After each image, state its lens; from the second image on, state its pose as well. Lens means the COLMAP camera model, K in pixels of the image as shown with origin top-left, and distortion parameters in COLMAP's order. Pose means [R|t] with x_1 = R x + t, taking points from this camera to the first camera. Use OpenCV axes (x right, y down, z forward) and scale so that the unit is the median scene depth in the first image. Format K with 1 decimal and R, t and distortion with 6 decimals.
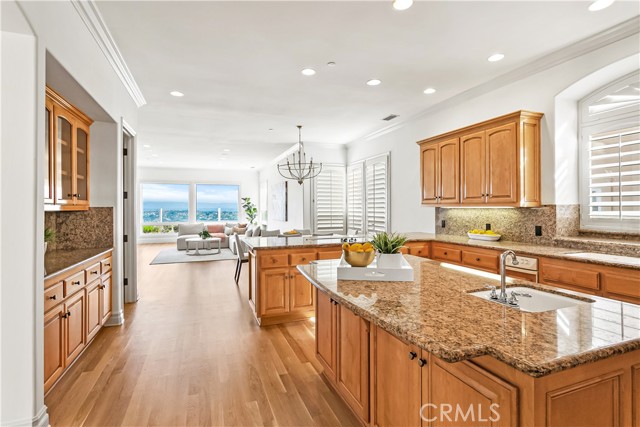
lens RADIAL K [[308.9, 0, 320.3], [0, 308.9, 208.5], [0, 0, 1]] dist [-0.012574, 0.000029]
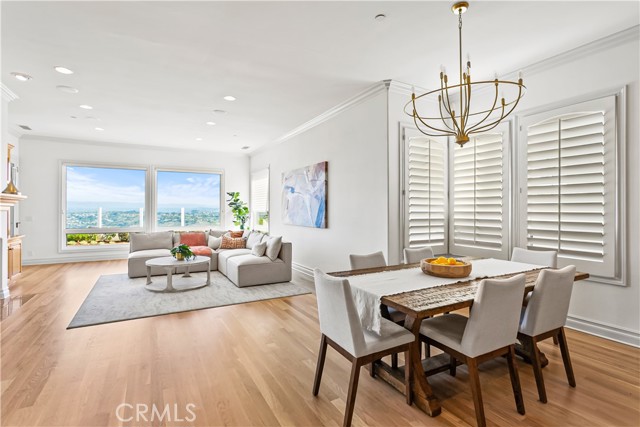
lens RADIAL K [[308.9, 0, 320.3], [0, 308.9, 208.5], [0, 0, 1]] dist [-0.012574, 0.000029]
pose [[0.989941, 0.008280, 0.141236, -0.204737], [-0.007392, 0.999949, -0.006812, 0.007209], [-0.141285, 0.005699, 0.989953, 0.406511]]
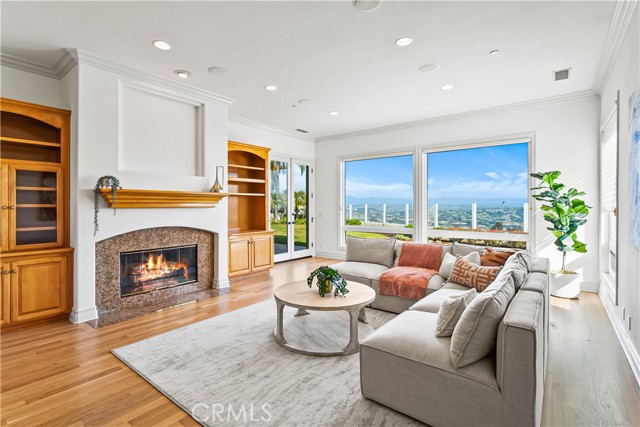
lens RADIAL K [[308.9, 0, 320.3], [0, 308.9, 208.5], [0, 0, 1]] dist [-0.012574, 0.000029]
pose [[0.509881, 0.011298, -0.860171, -0.095021], [-0.001653, 0.999925, 0.012153, 0.005626], [0.860243, -0.004775, 0.509861, 0.833713]]
